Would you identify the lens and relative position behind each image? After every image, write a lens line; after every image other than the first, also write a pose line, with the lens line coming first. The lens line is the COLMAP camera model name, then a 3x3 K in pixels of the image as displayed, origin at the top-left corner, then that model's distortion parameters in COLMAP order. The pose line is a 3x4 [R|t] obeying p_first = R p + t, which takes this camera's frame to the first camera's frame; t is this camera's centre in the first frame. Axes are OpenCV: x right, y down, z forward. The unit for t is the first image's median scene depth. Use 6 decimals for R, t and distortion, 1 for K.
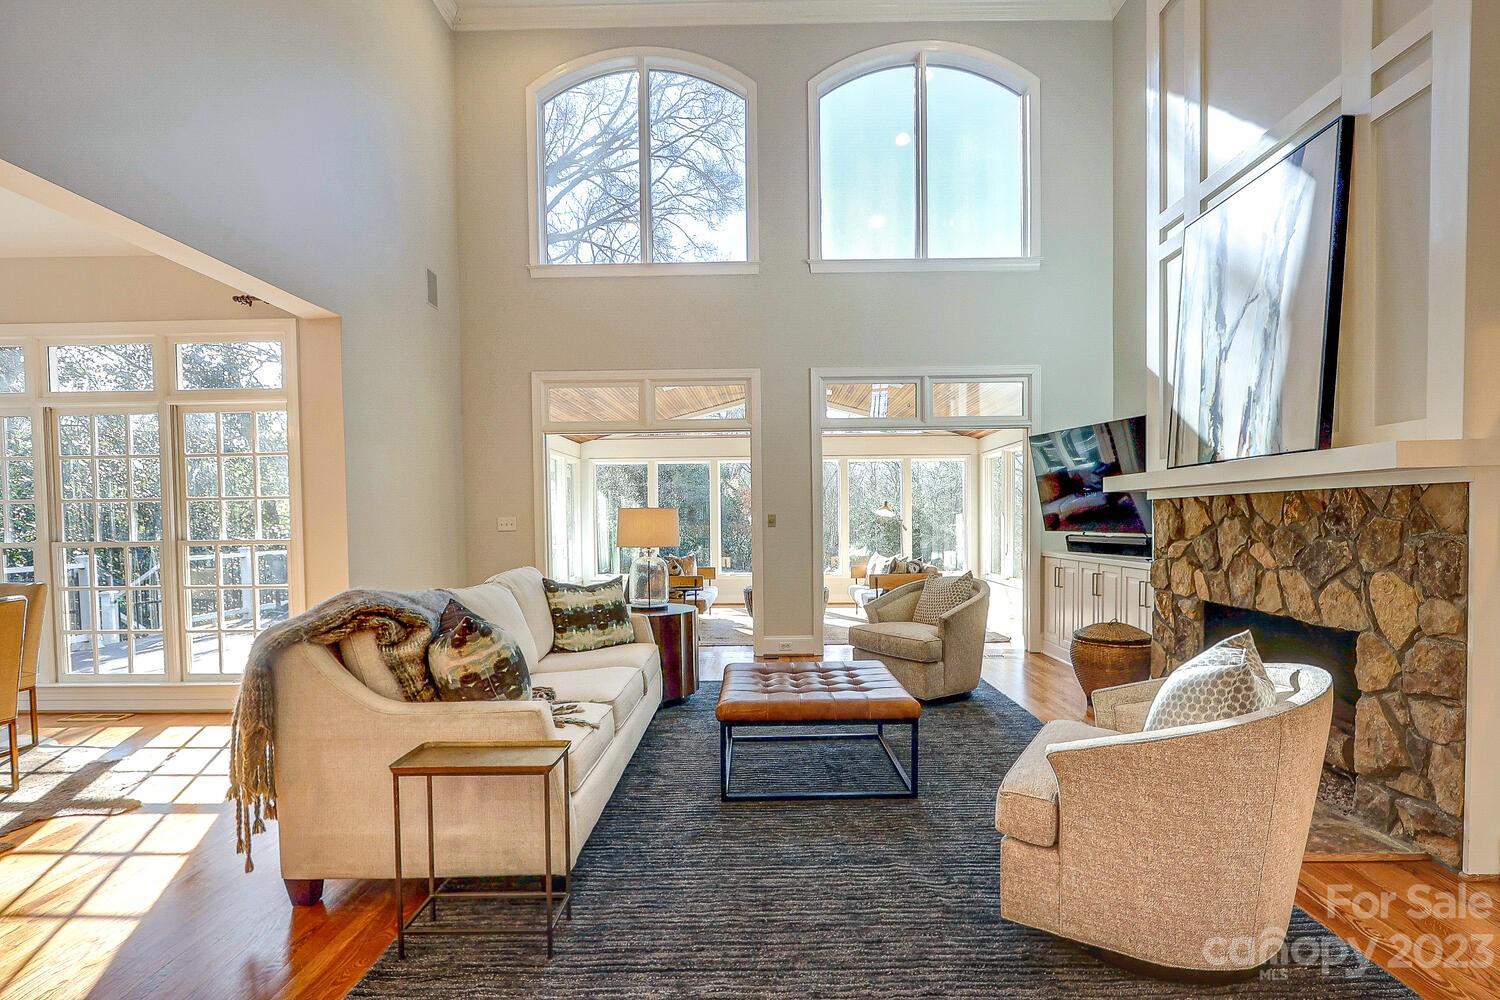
lens RADIAL K [[735.2, 0, 748.8], [0, 735.2, 540.2], [0, 0, 1]] dist [-0.006410, 0.000497]
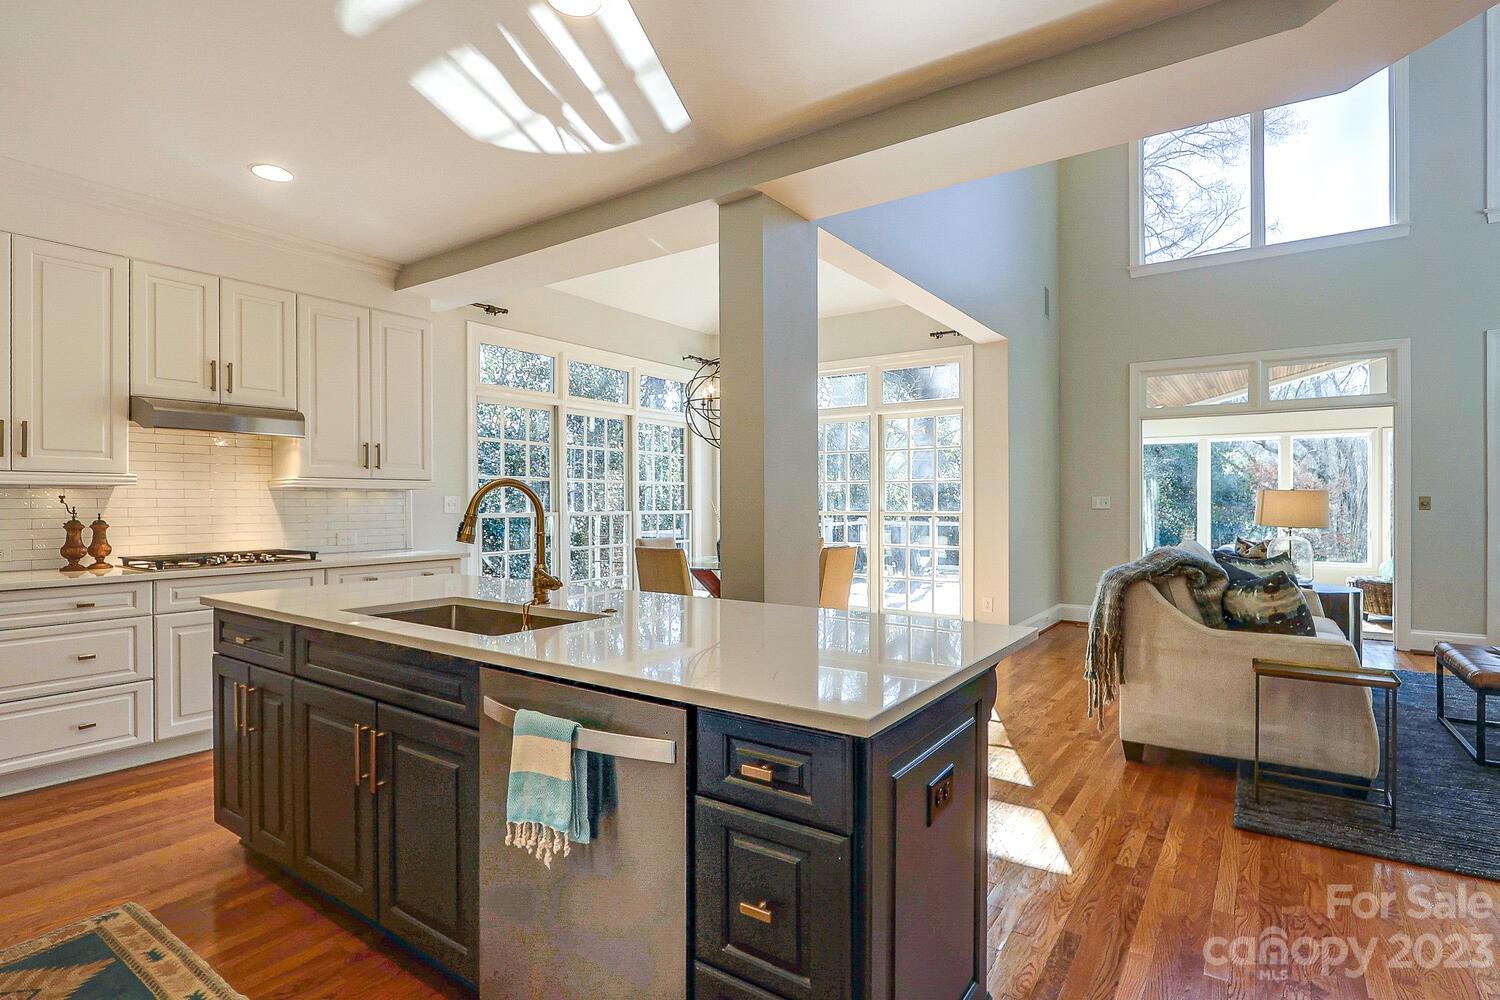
lens RADIAL K [[735.2, 0, 739.1], [0, 735.2, 502.0], [0, 0, 1]] dist [-0.006410, 0.000497]
pose [[0.817032, 0.015103, -0.576394, -0.391967], [-0.027983, 0.999518, -0.013475, 0.021920], [0.575913, 0.027139, 0.817061, -0.631583]]
